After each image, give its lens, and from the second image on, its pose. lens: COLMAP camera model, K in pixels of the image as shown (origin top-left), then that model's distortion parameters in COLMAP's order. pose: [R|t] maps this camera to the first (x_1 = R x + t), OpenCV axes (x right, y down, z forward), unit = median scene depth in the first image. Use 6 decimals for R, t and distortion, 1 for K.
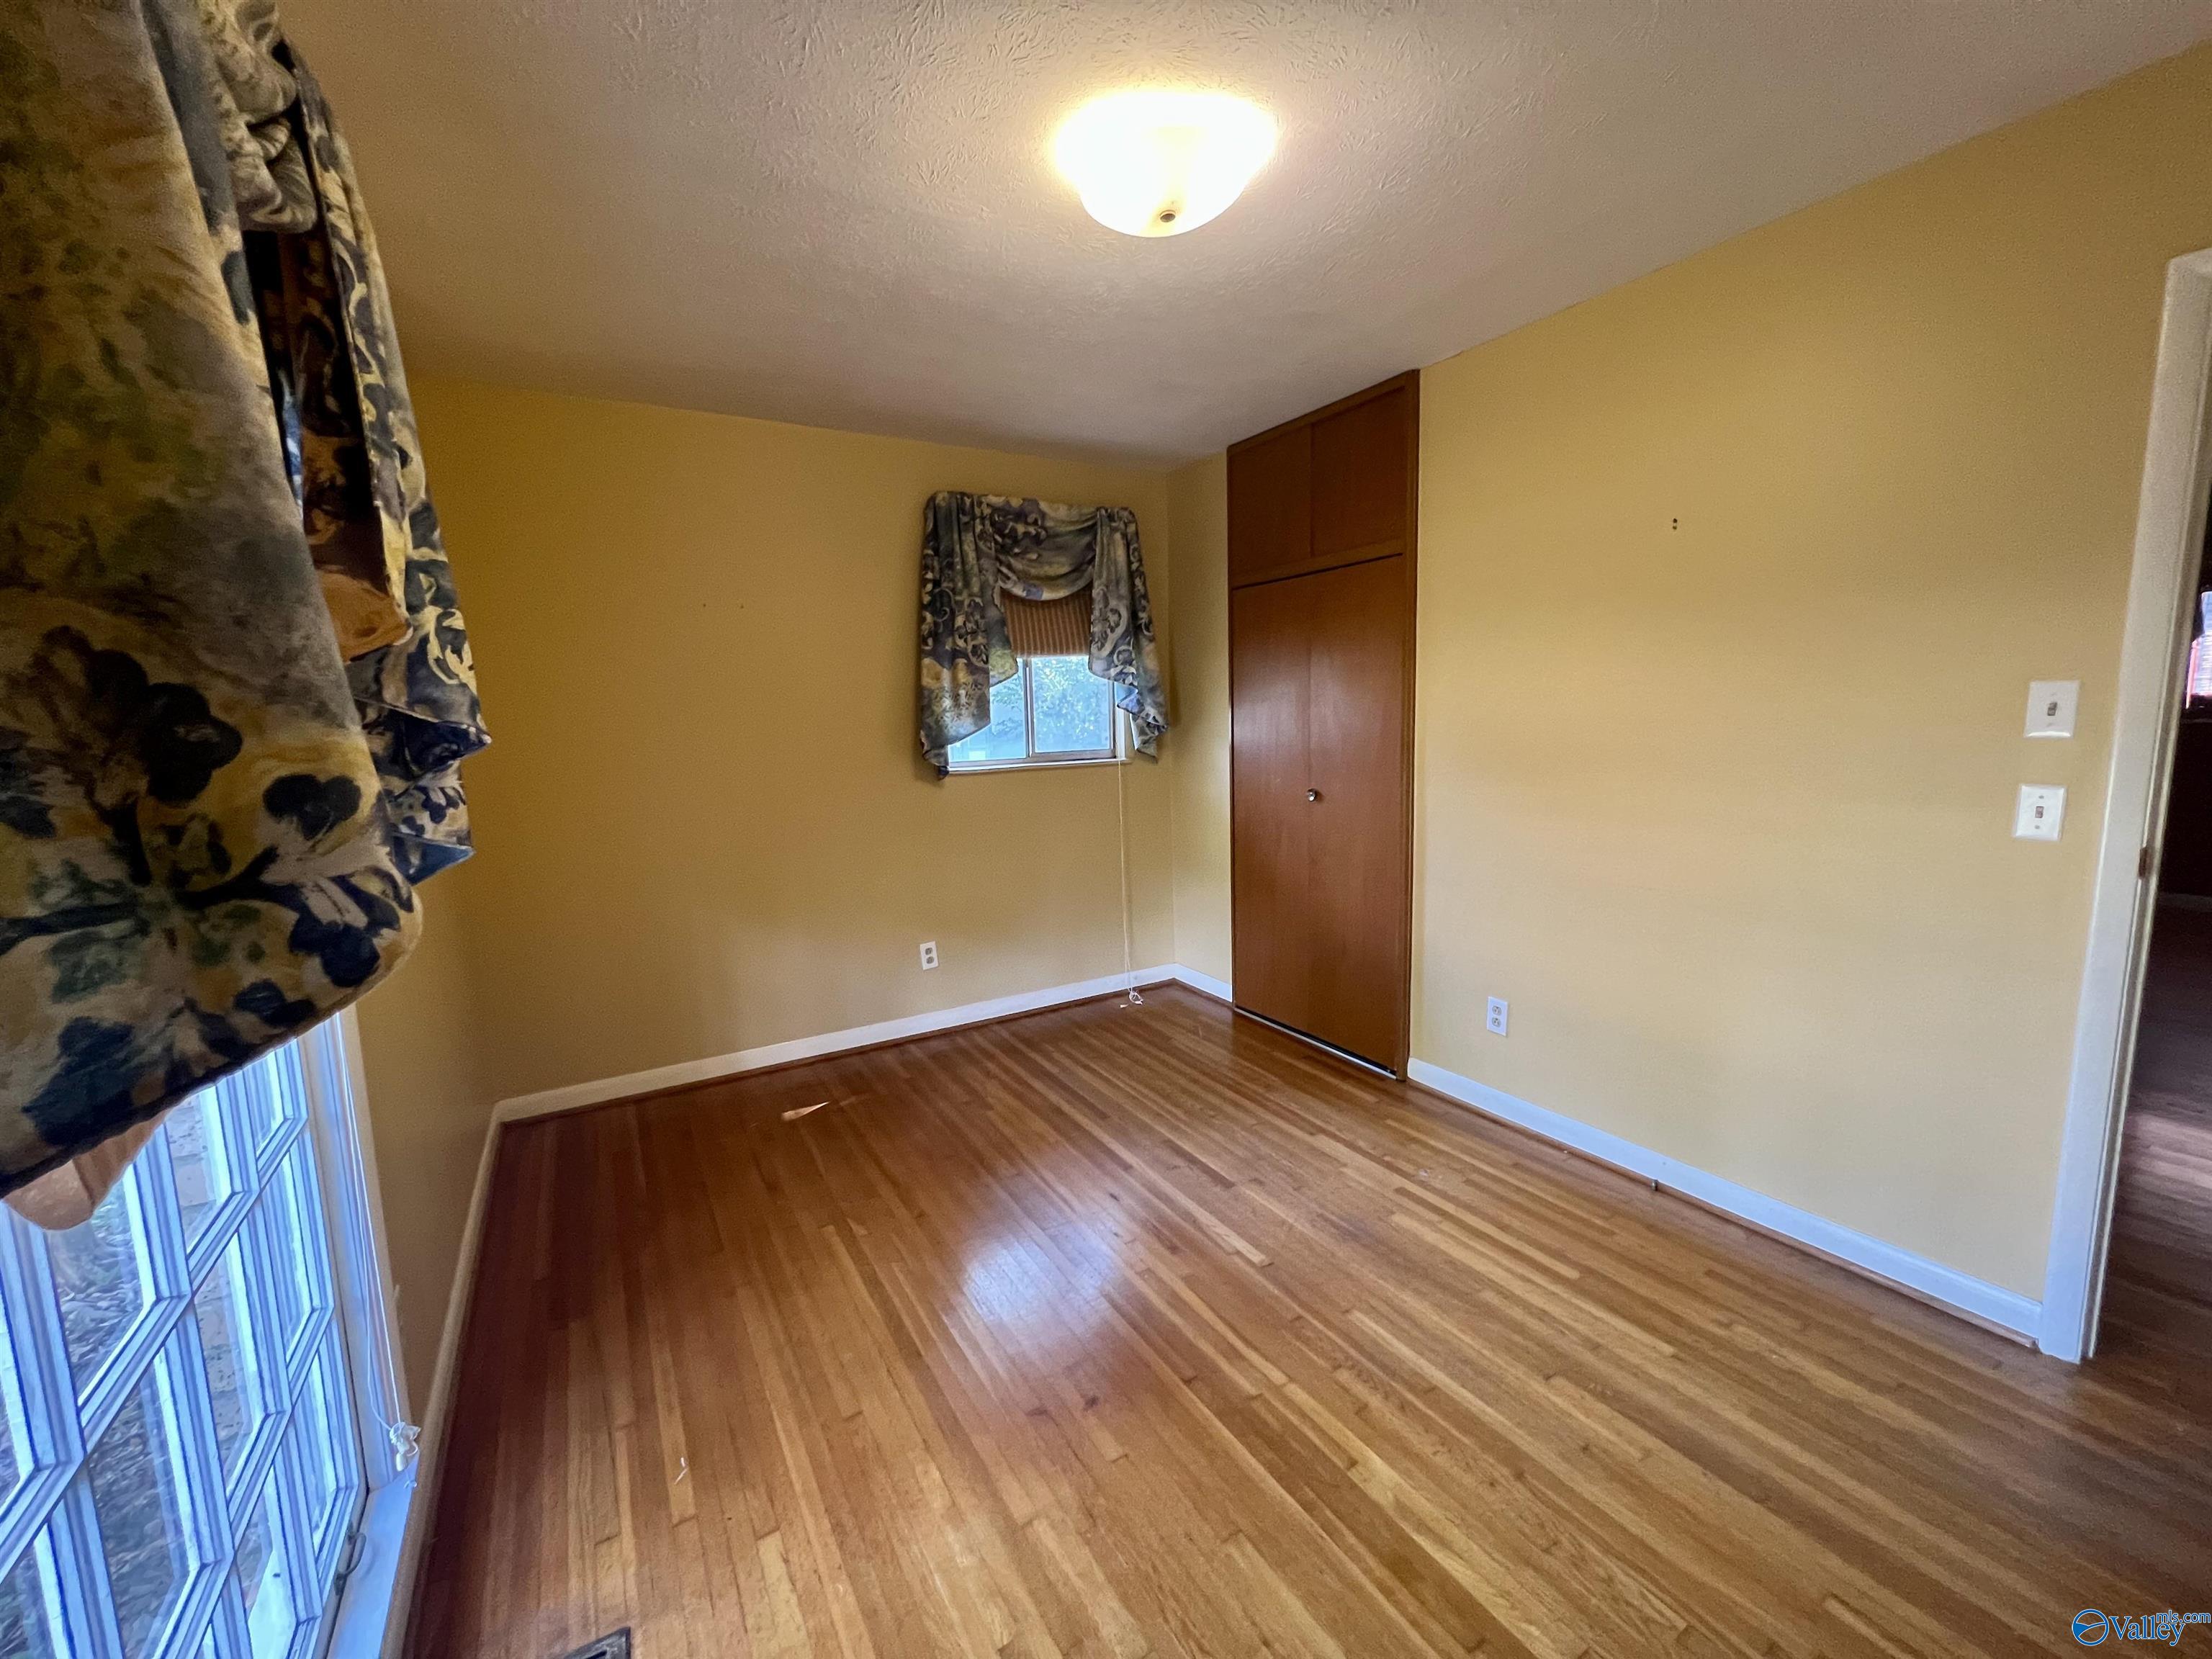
lens RADIAL K [[887.0, 0, 1098.9], [0, 887.0, 825.9], [0, 0, 1]] dist [-0.002220, 0.001073]
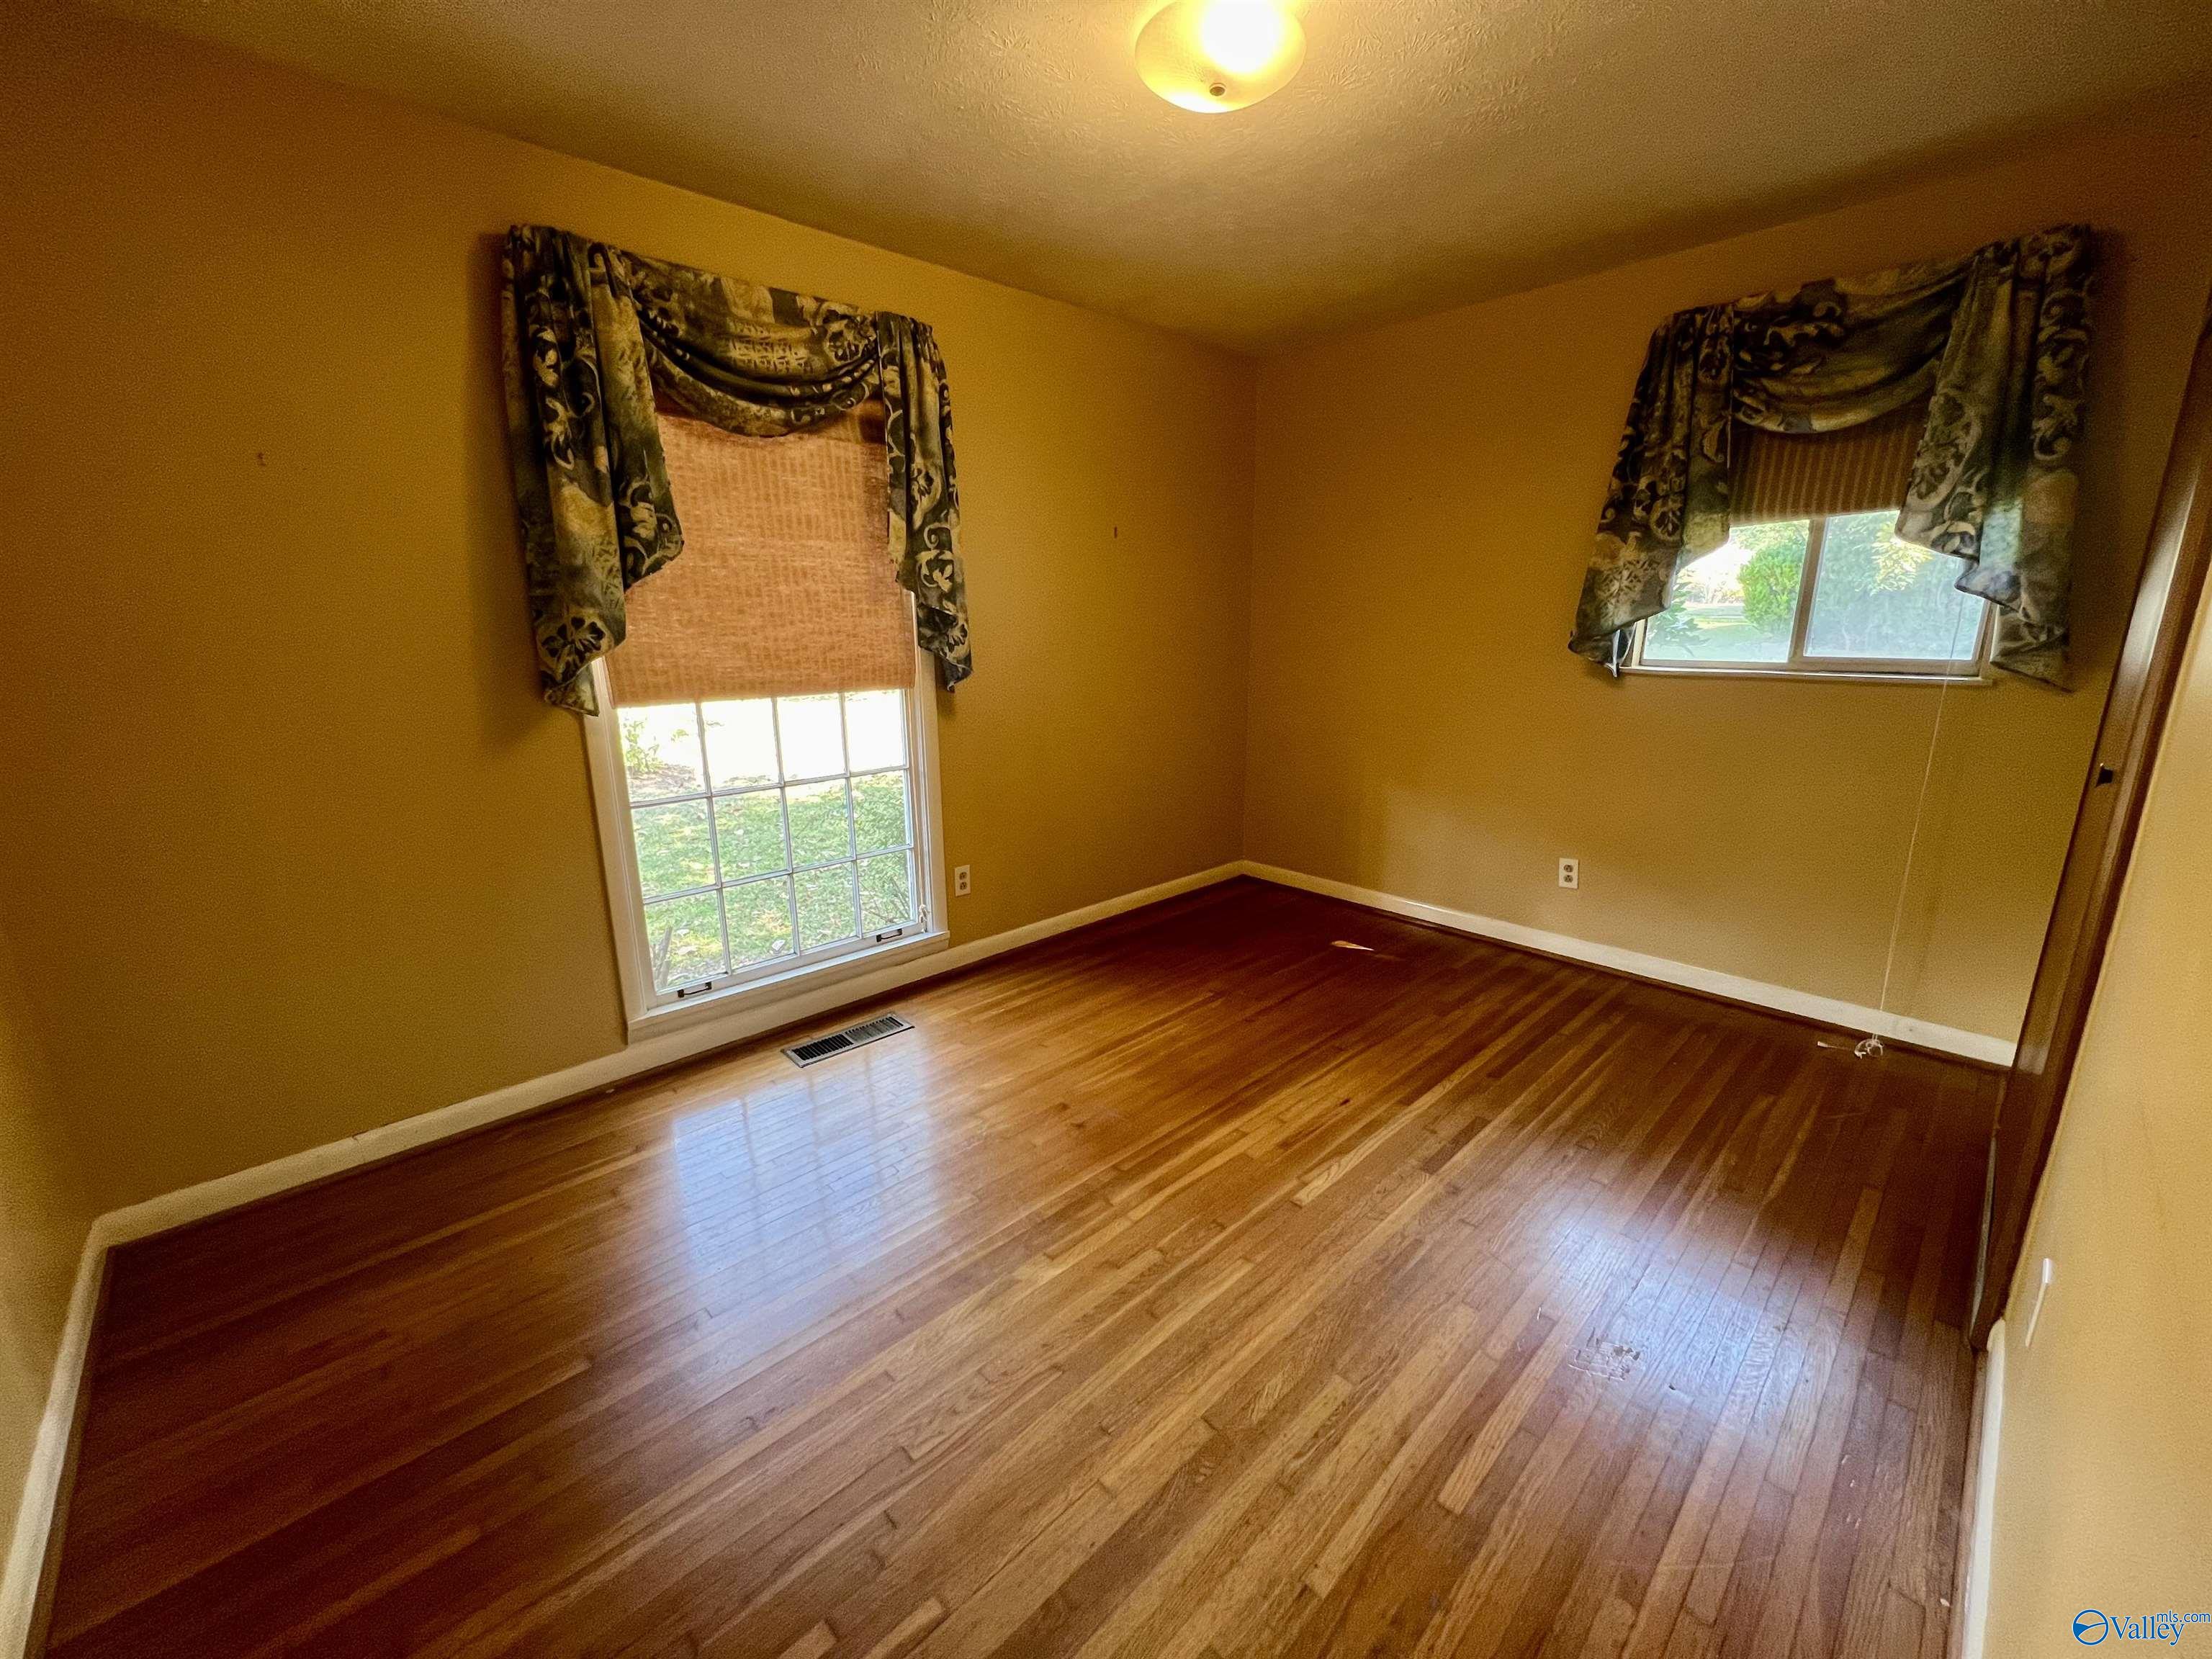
lens RADIAL K [[887.0, 0, 1100.0], [0, 887.0, 825.2], [0, 0, 1]] dist [-0.002220, 0.001073]
pose [[0.220787, 0.252415, -0.942093, 0.572655], [-0.122436, 0.965462, 0.229983, -0.053296], [0.967607, 0.064569, 0.244066, 0.332200]]
